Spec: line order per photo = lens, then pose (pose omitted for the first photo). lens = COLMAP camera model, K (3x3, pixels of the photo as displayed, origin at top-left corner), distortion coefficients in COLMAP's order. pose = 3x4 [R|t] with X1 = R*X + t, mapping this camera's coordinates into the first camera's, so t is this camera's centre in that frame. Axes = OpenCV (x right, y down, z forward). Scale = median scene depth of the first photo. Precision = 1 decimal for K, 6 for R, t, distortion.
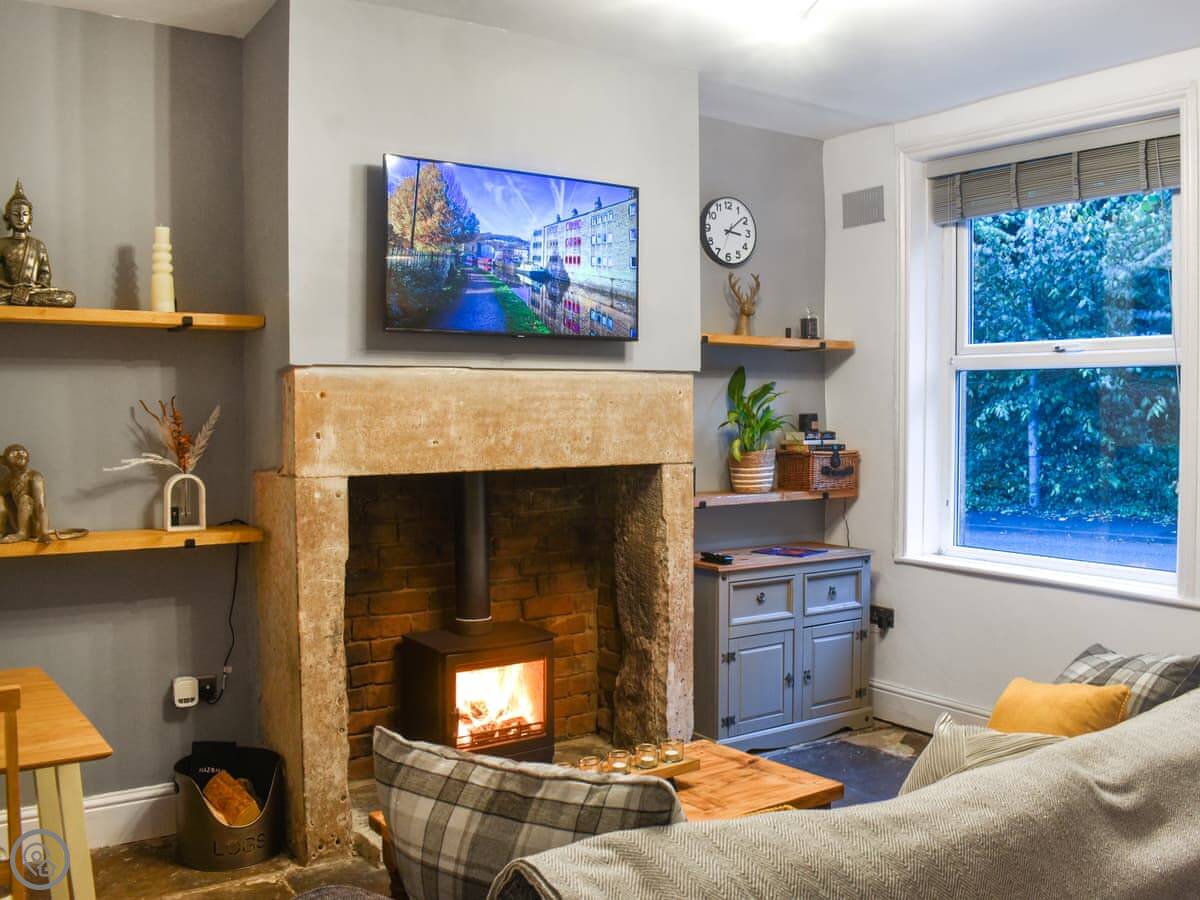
lens RADIAL K [[1079.1, 0, 600.0], [0, 1079.1, 450.0], [0, 0, 1]] dist [-0.102780, 0.001445]
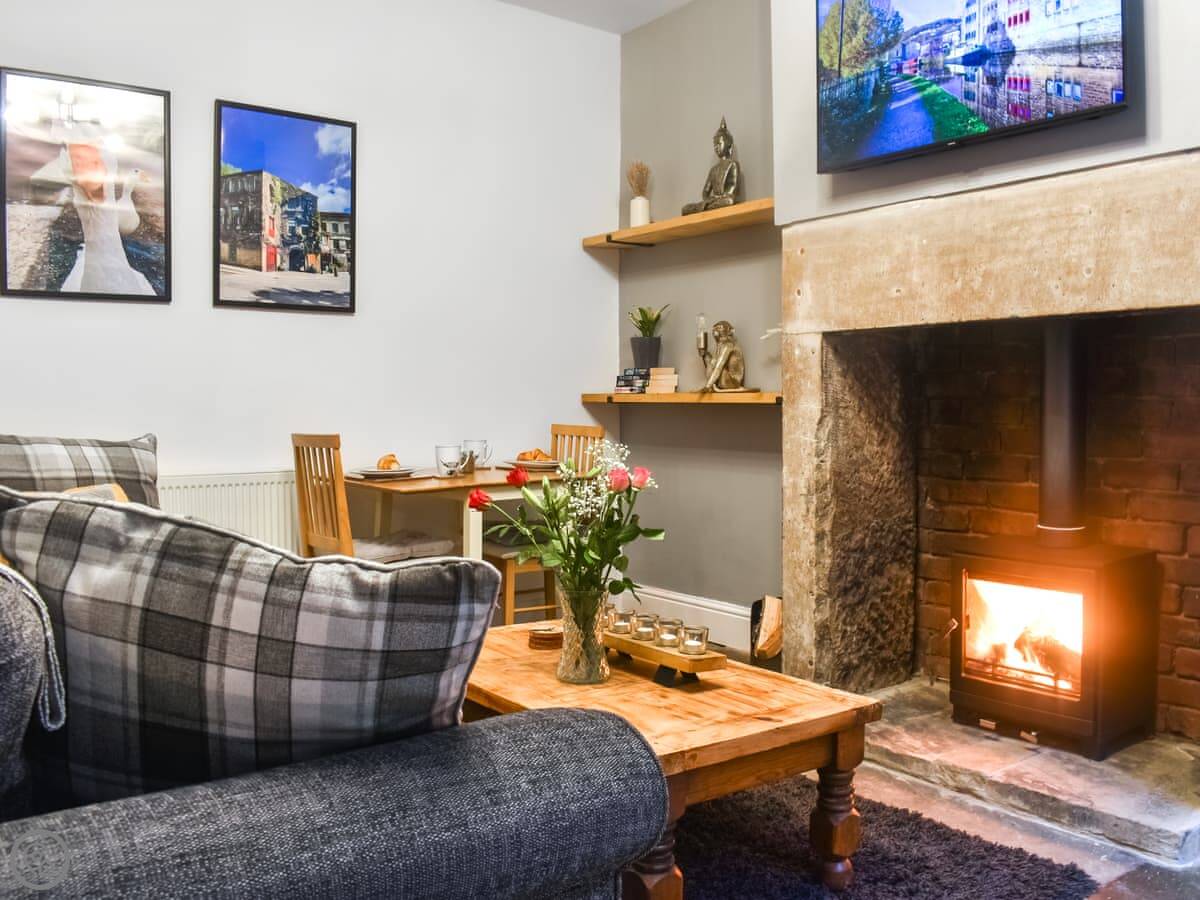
lens RADIAL K [[997.2, 0, 735.3], [0, 997.2, 439.4], [0, 0, 1]] dist [-0.087996, 0.008994]
pose [[0.151808, 0.041597, -0.987534, 0.610917], [-0.034110, 0.998739, 0.036825, 0.085747], [0.987821, 0.028095, 0.153035, 0.746727]]
